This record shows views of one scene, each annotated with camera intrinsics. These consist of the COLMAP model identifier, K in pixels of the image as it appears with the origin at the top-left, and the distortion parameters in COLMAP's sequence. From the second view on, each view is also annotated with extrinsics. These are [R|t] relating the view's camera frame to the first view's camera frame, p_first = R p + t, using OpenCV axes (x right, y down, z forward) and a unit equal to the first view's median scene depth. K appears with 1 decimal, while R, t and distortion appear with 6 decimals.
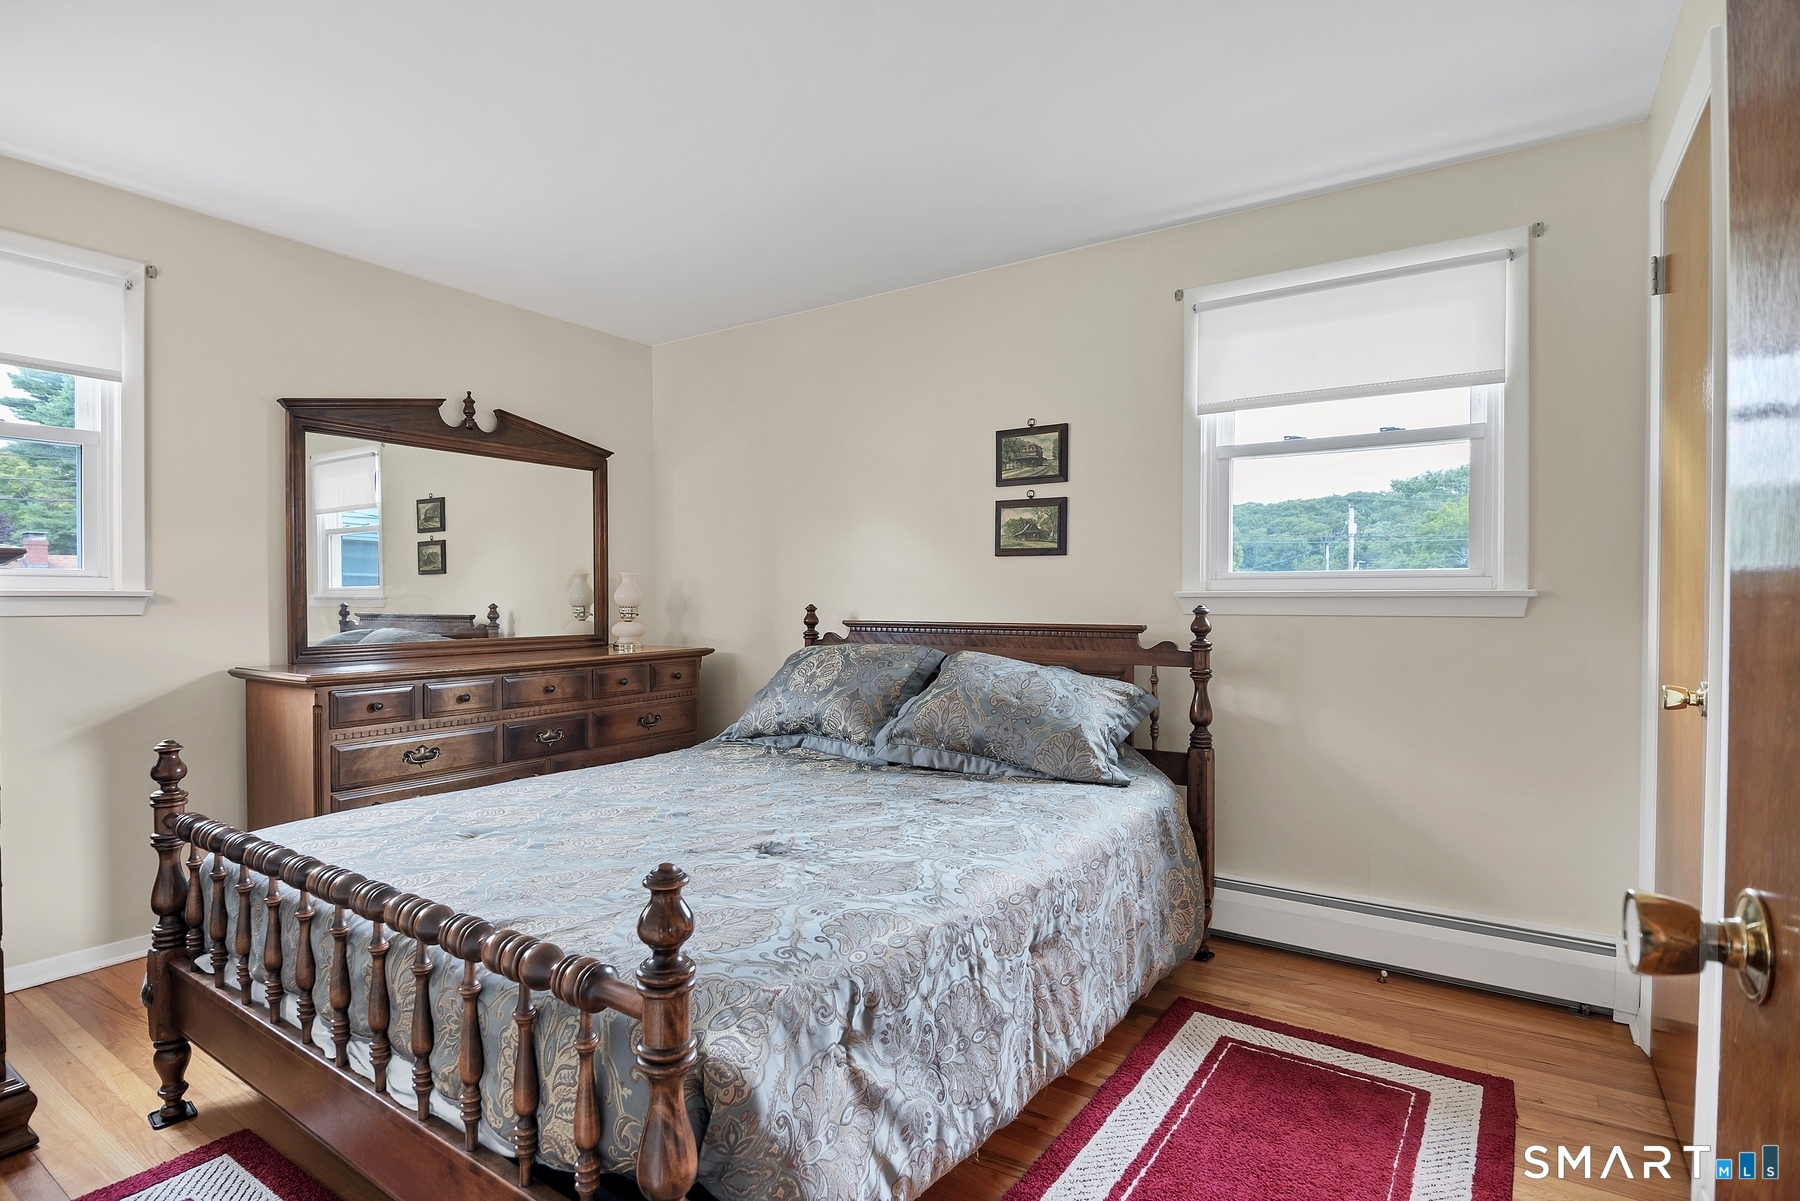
lens RADIAL K [[890.7, 0, 906.2], [0, 890.7, 608.9], [0, 0, 1]] dist [-0.002765, -0.008090]
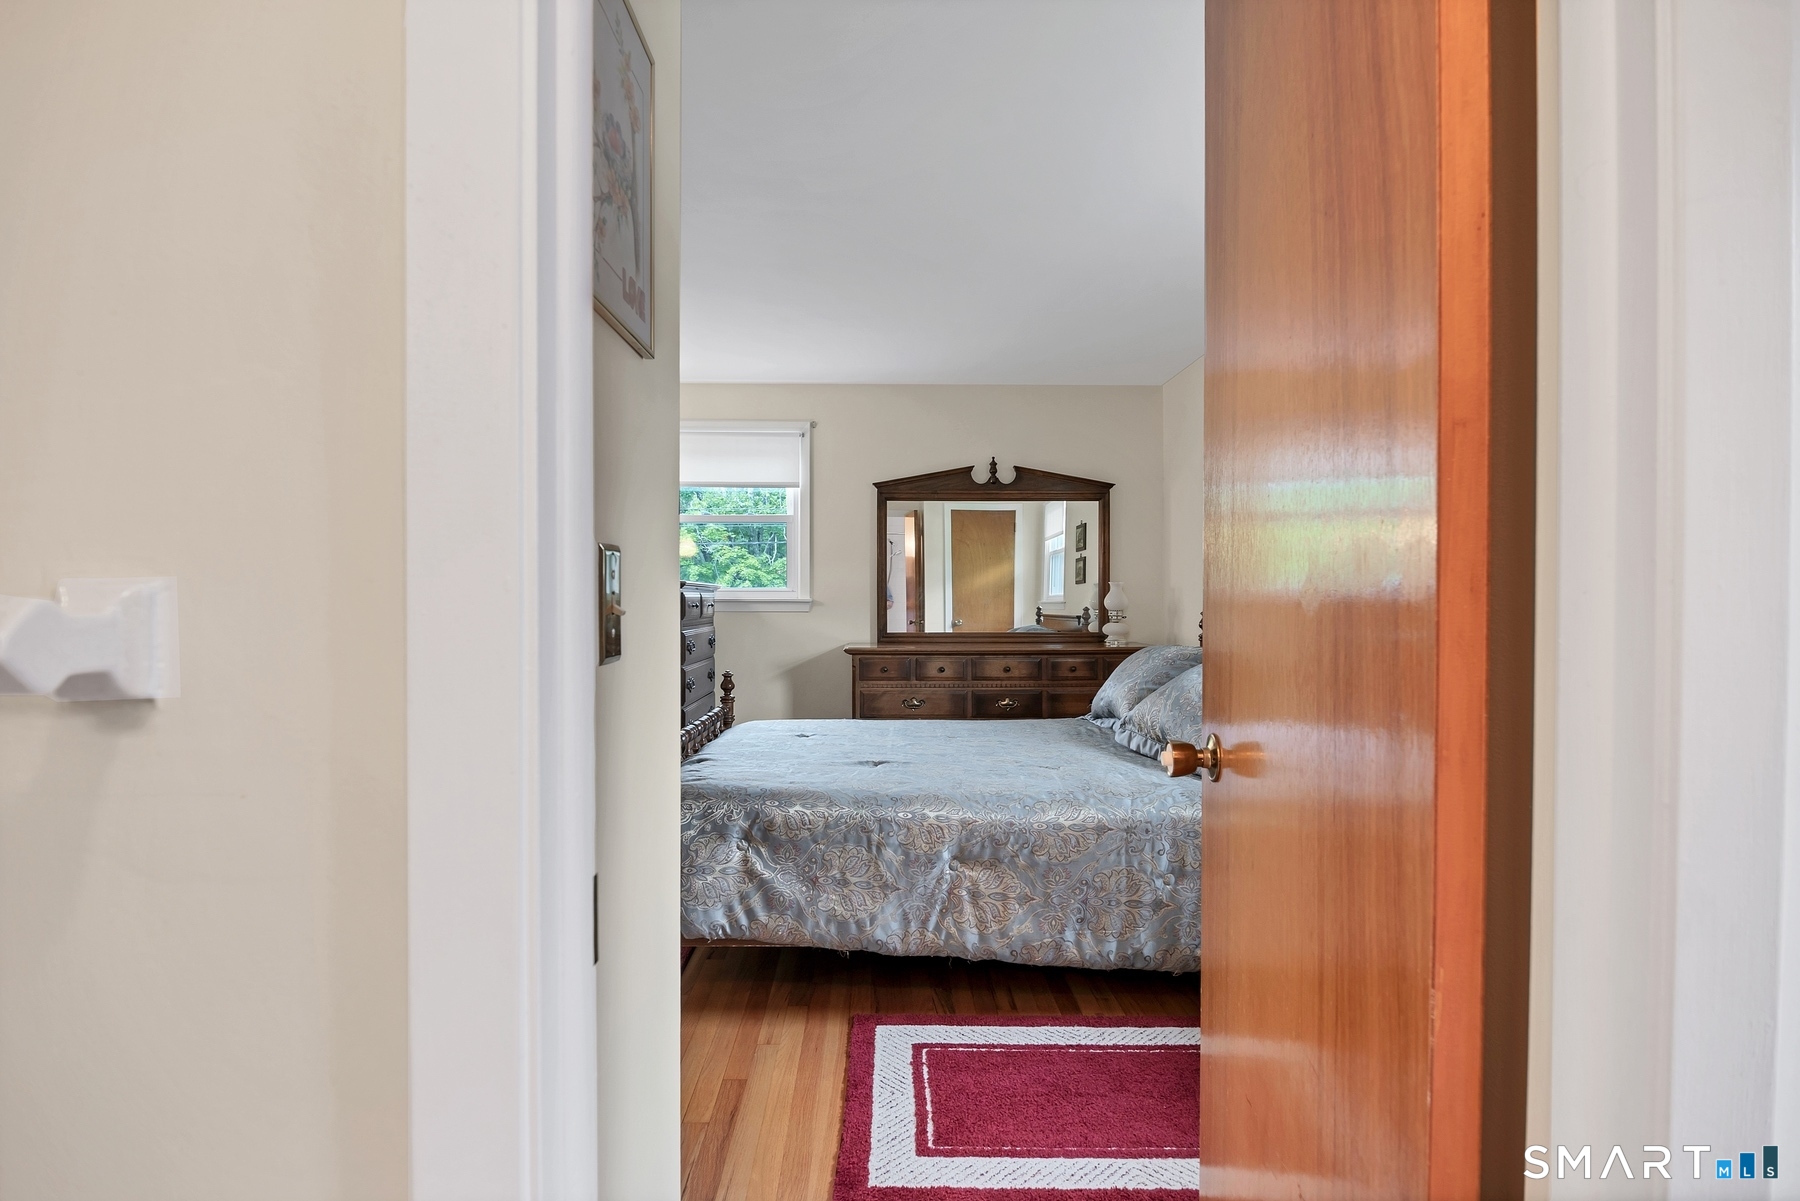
lens RADIAL K [[890.7, 0, 898.8], [0, 890.7, 603.3], [0, 0, 1]] dist [-0.002765, -0.008090]
pose [[0.580882, 0.003515, -0.813980, 0.720613], [-0.011370, 0.999928, -0.003796, -0.005530], [0.813908, 0.011460, 0.580880, 0.071176]]
